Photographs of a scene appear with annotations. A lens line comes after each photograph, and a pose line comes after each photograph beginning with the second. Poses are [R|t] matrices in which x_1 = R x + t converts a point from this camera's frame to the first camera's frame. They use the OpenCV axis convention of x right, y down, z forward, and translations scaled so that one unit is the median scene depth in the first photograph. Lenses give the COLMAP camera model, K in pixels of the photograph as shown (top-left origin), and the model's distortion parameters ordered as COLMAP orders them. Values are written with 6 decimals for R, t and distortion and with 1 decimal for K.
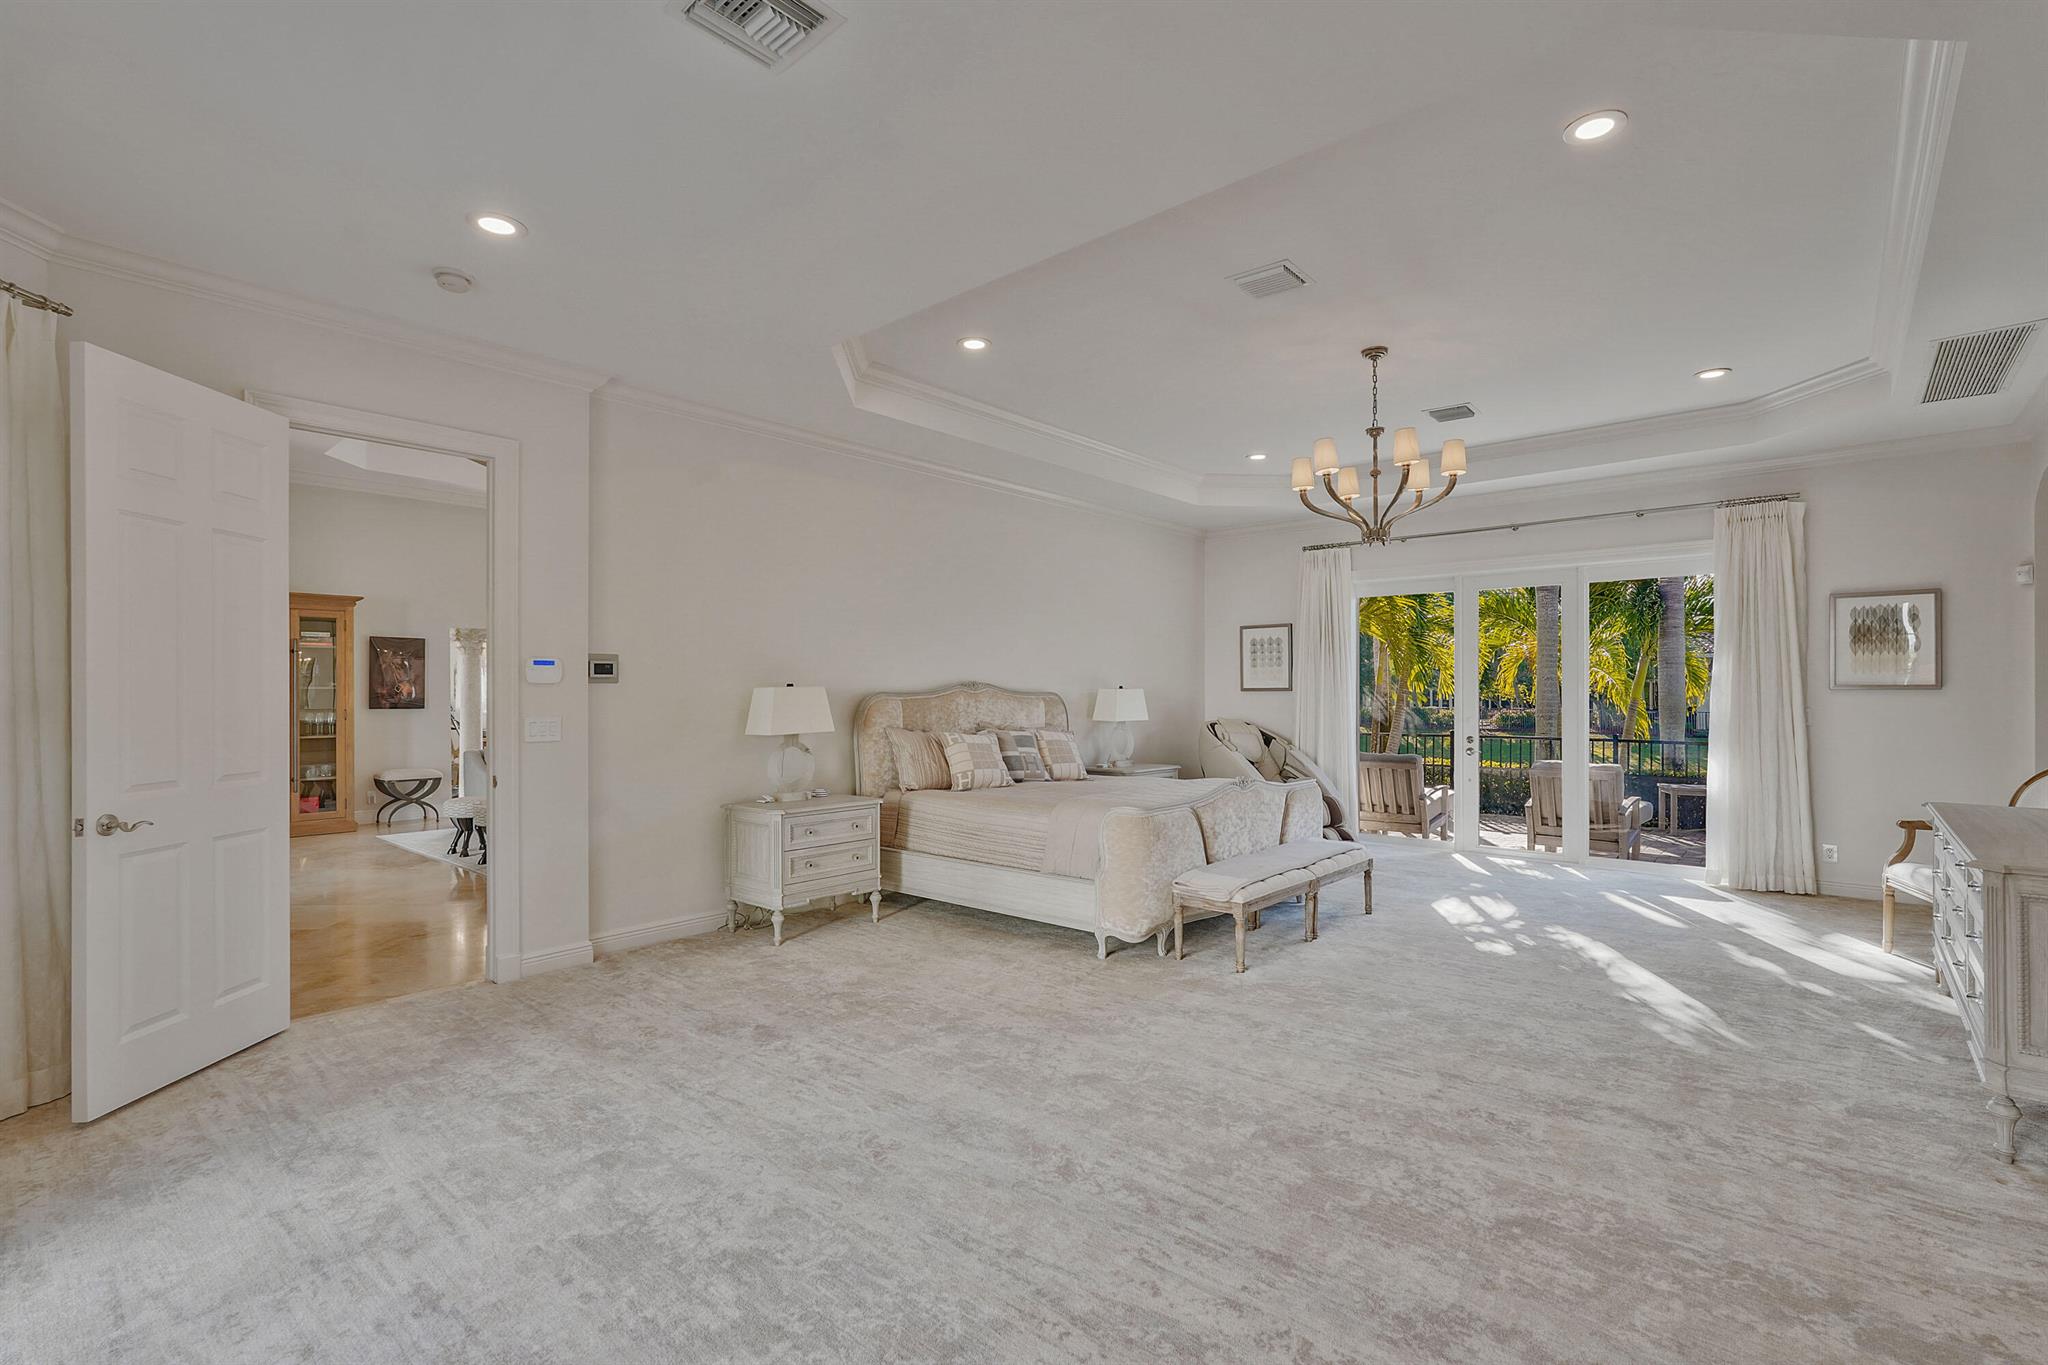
lens RADIAL K [[902.0, 0, 1030.2], [0, 902.0, 680.9], [0, 0, 1]] dist [-0.005787, 0.000469]
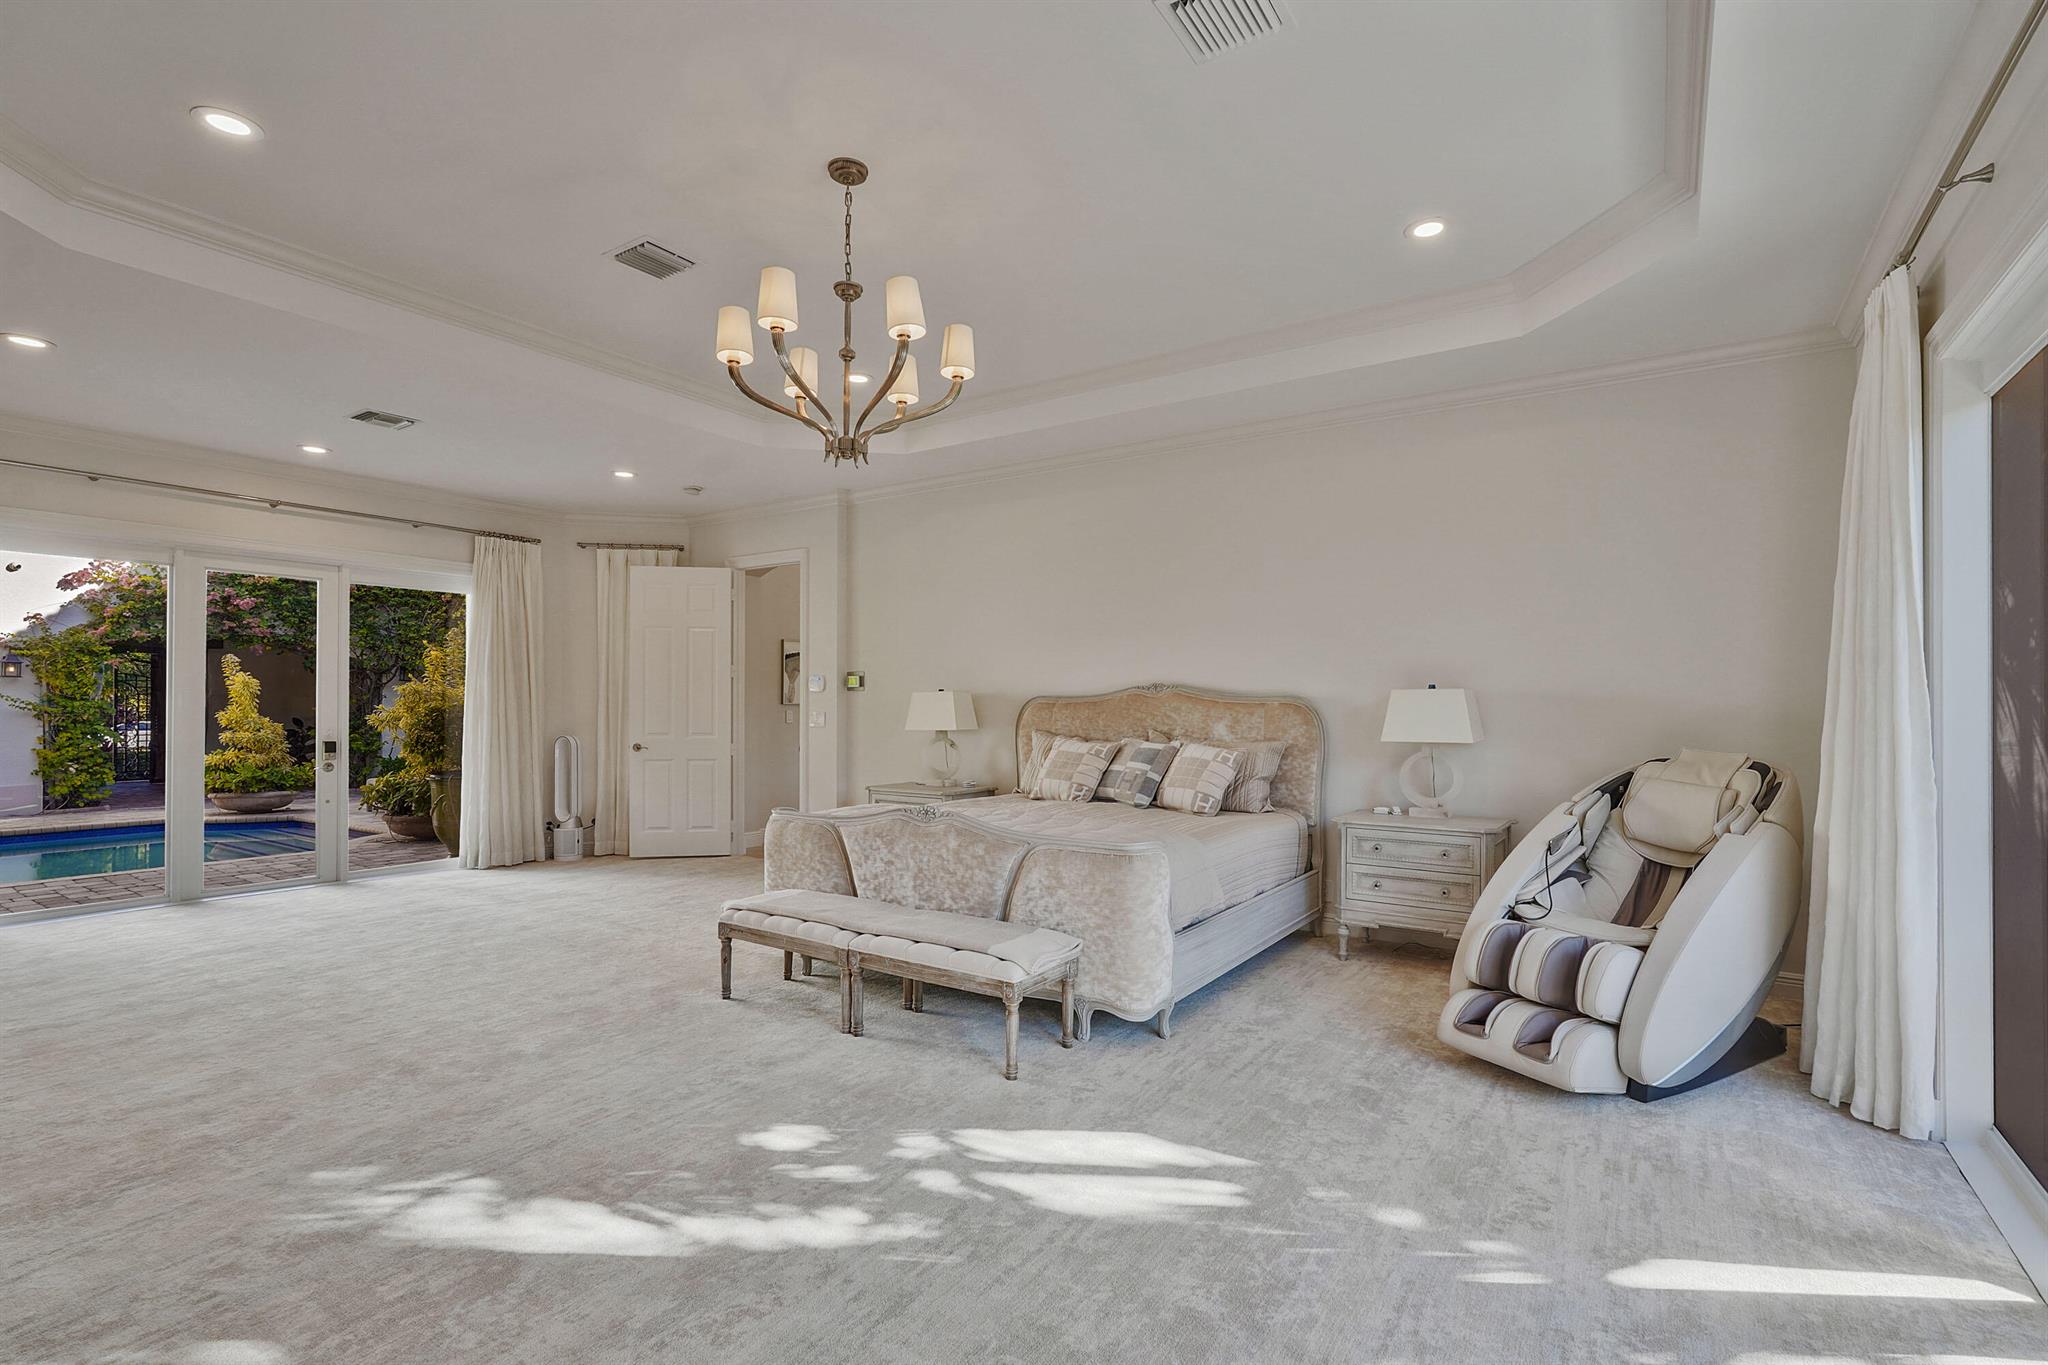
lens RADIAL K [[902.0, 0, 1030.2], [0, 902.0, 680.9], [0, 0, 1]] dist [-0.005787, 0.000469]
pose [[0.158902, -0.025373, -0.986968, 1.372884], [0.010583, 0.999656, -0.023995, 0.033399], [0.987238, -0.006633, 0.159116, 1.343921]]
